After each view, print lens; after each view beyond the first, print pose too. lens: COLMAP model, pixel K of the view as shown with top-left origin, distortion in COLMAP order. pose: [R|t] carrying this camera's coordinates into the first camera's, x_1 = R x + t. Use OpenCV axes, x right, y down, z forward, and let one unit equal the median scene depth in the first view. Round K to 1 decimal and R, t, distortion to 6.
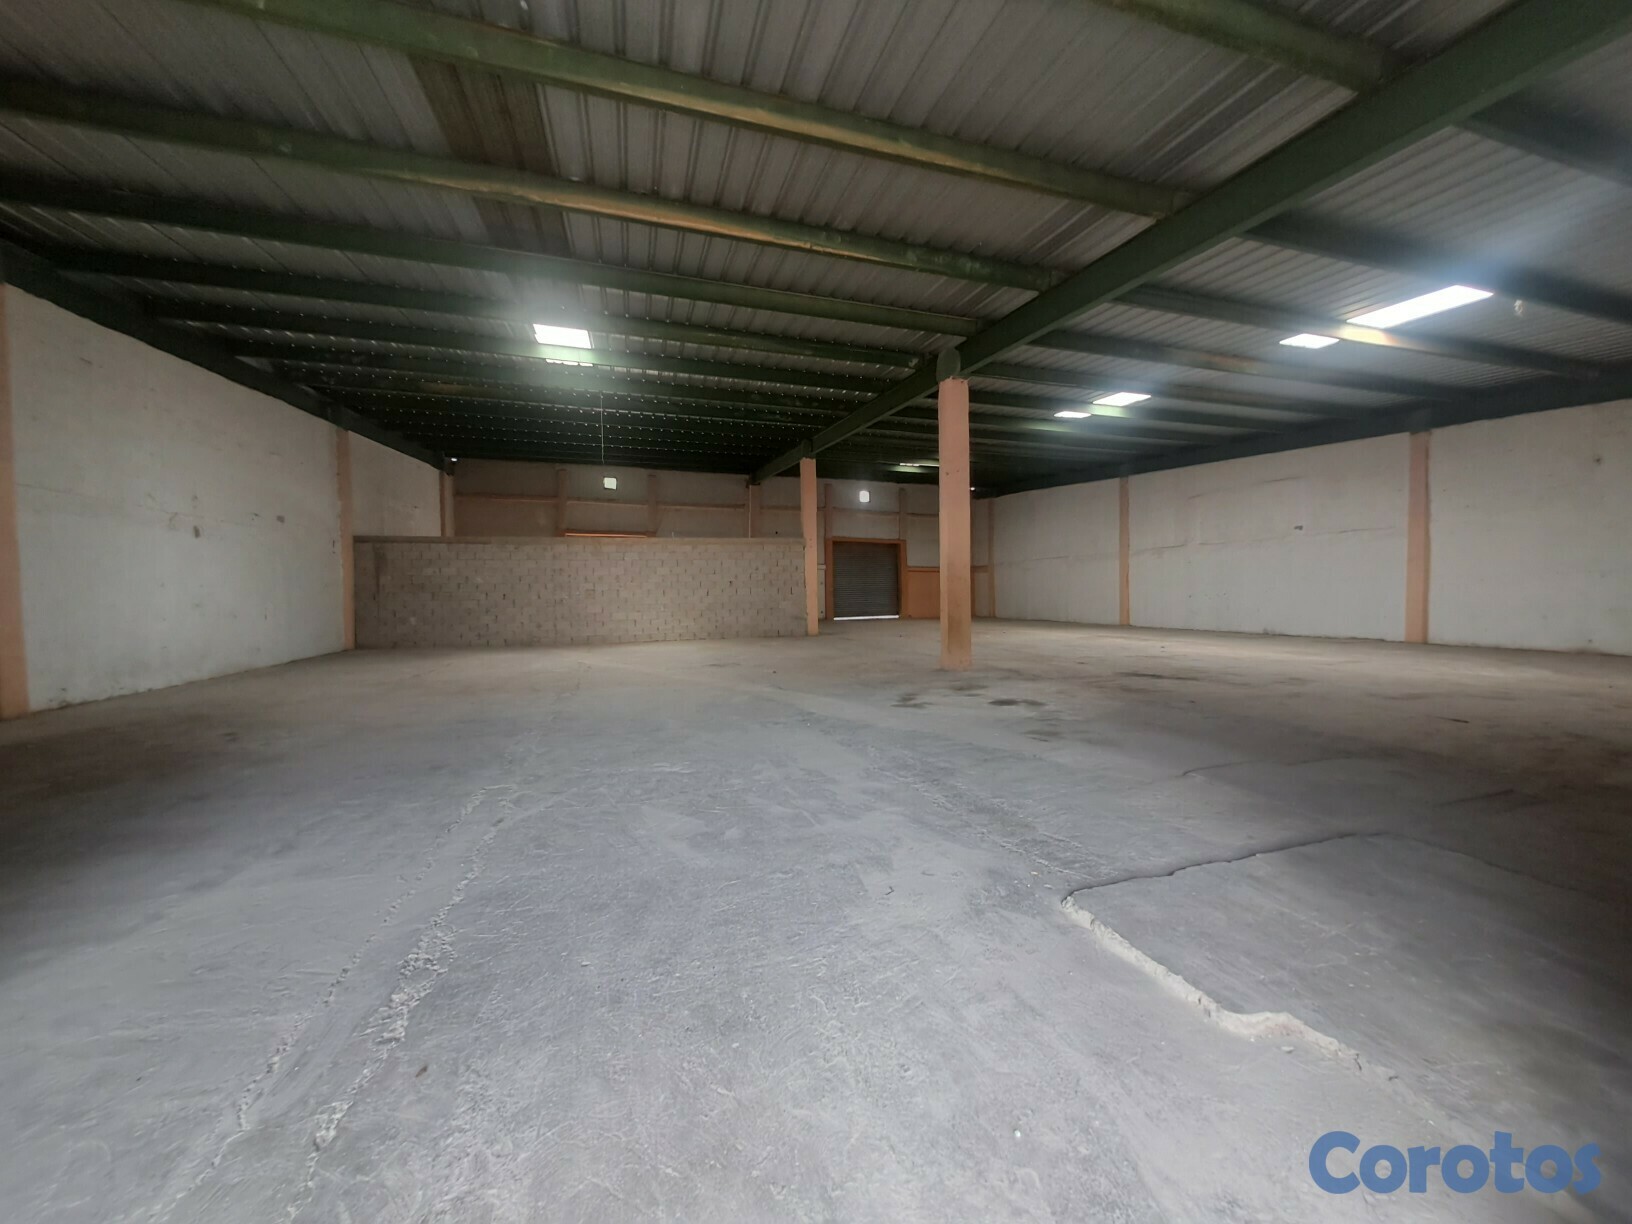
lens RADIAL K [[637.6, 0, 812.9], [0, 637.6, 616.4], [0, 0, 1]] dist [0.000718, 0.000093]
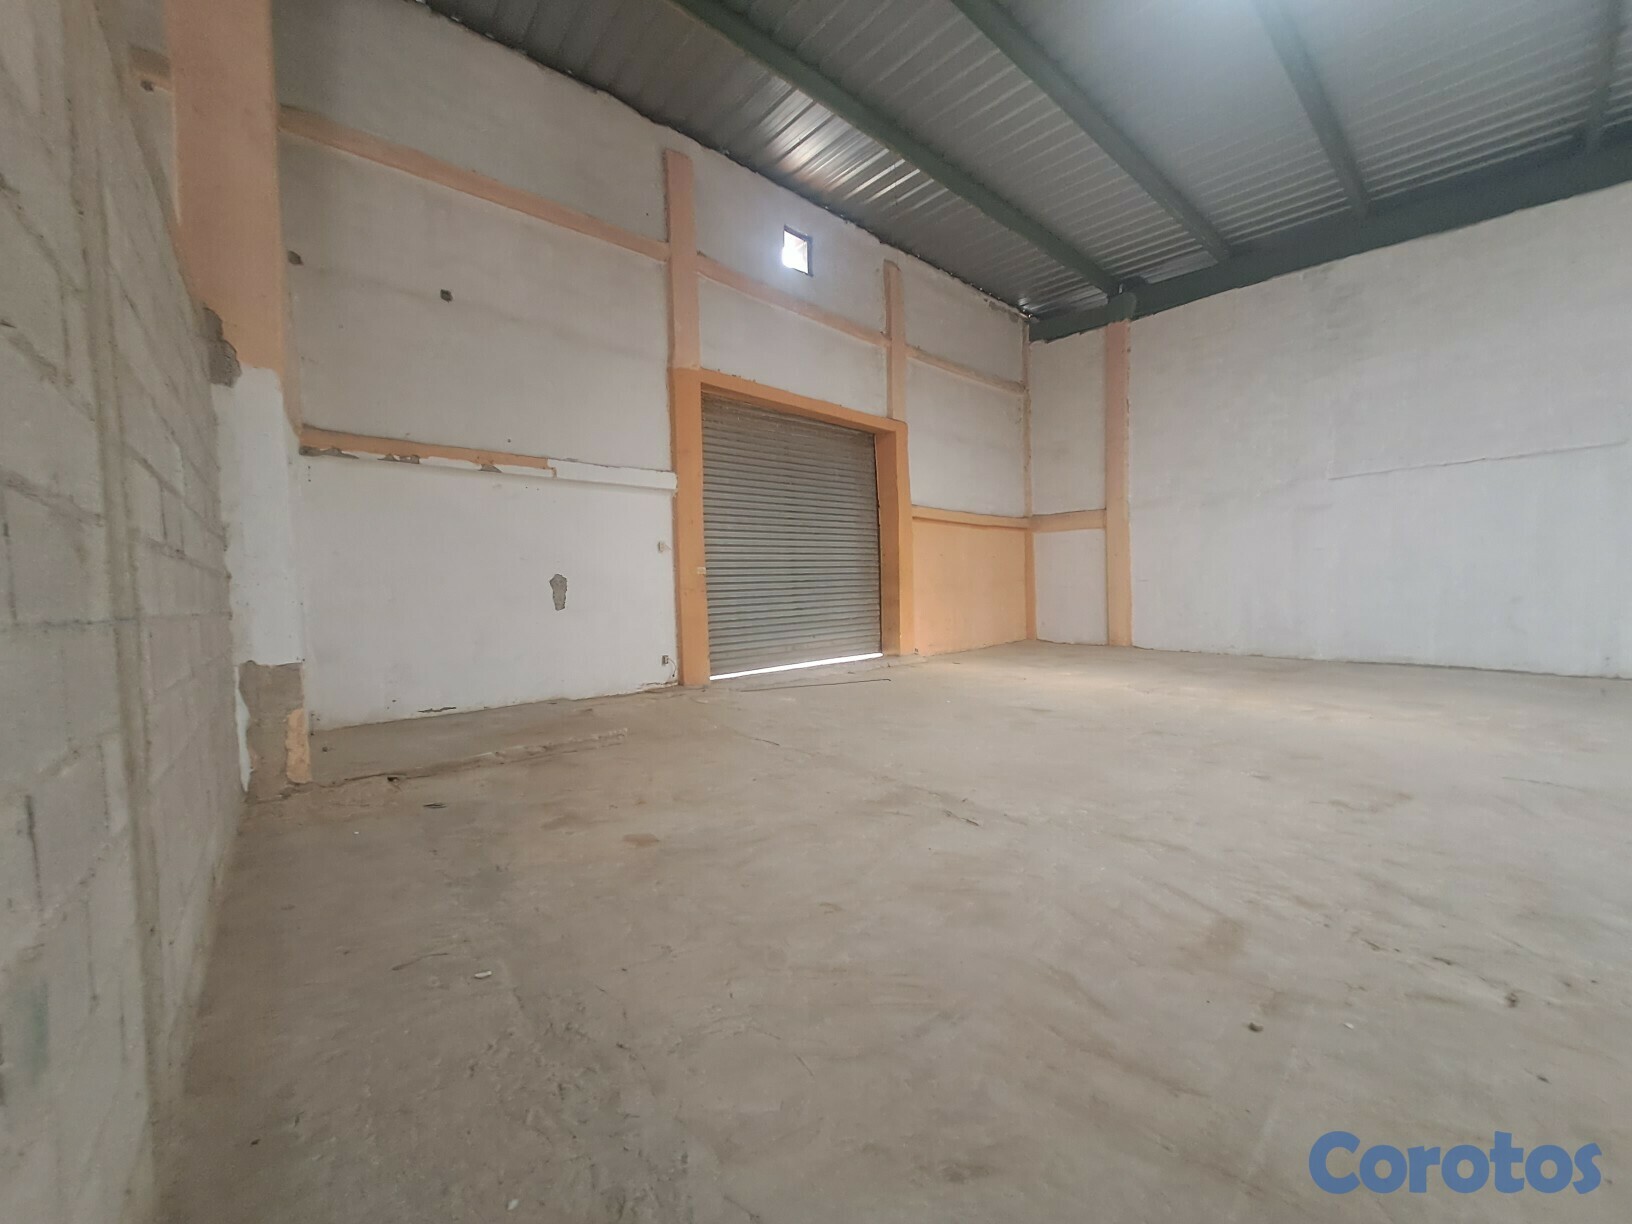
lens RADIAL K [[637.6, 0, 812.9], [0, 637.6, 616.4], [0, 0, 1]] dist [0.000718, 0.000093]
pose [[0.899140, -0.023774, 0.437014, -0.079643], [0.023549, 0.999705, 0.005932, -0.042853], [-0.437026, 0.004958, 0.899435, 1.334479]]
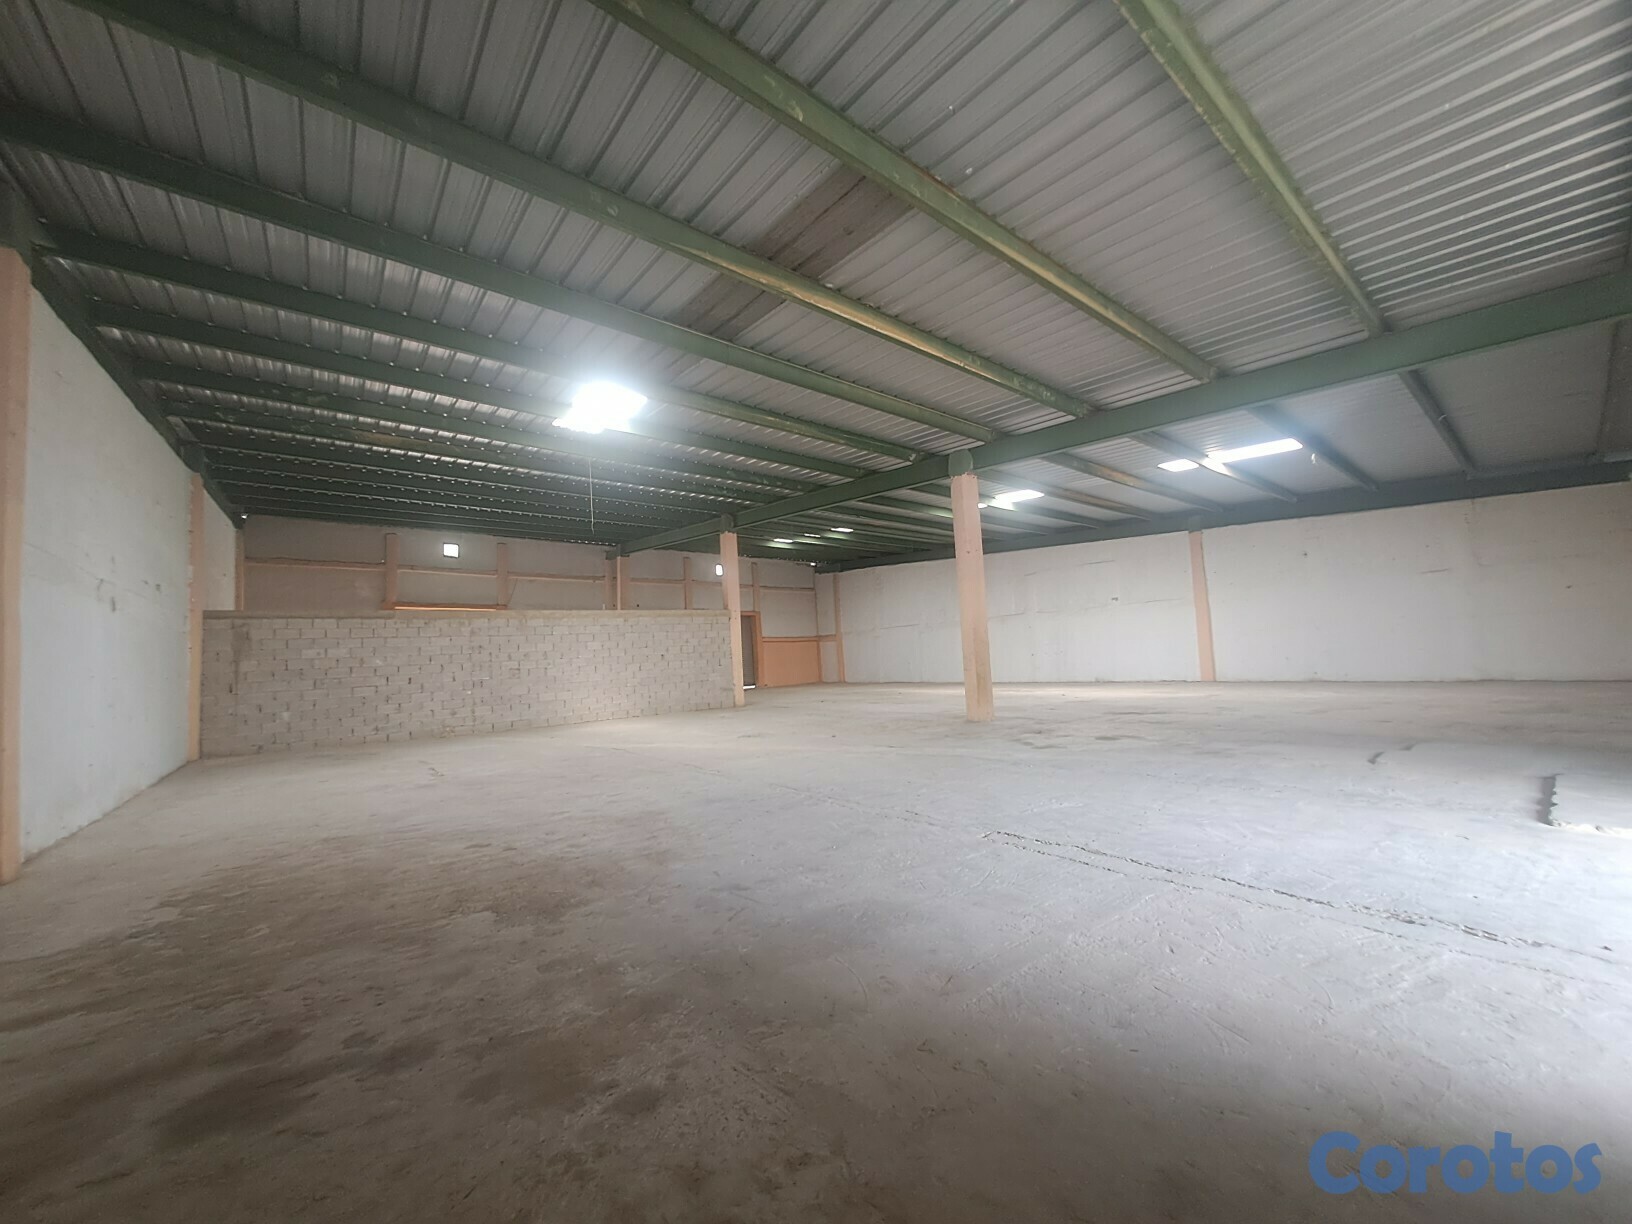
lens RADIAL K [[637.6, 0, 812.9], [0, 637.6, 616.4], [0, 0, 1]] dist [0.000718, 0.000093]
pose [[0.930721, -0.010363, 0.365583, -0.281480], [0.051955, 0.993207, -0.104117, -0.000106], [-0.362021, 0.115898, 0.924937, 0.018742]]
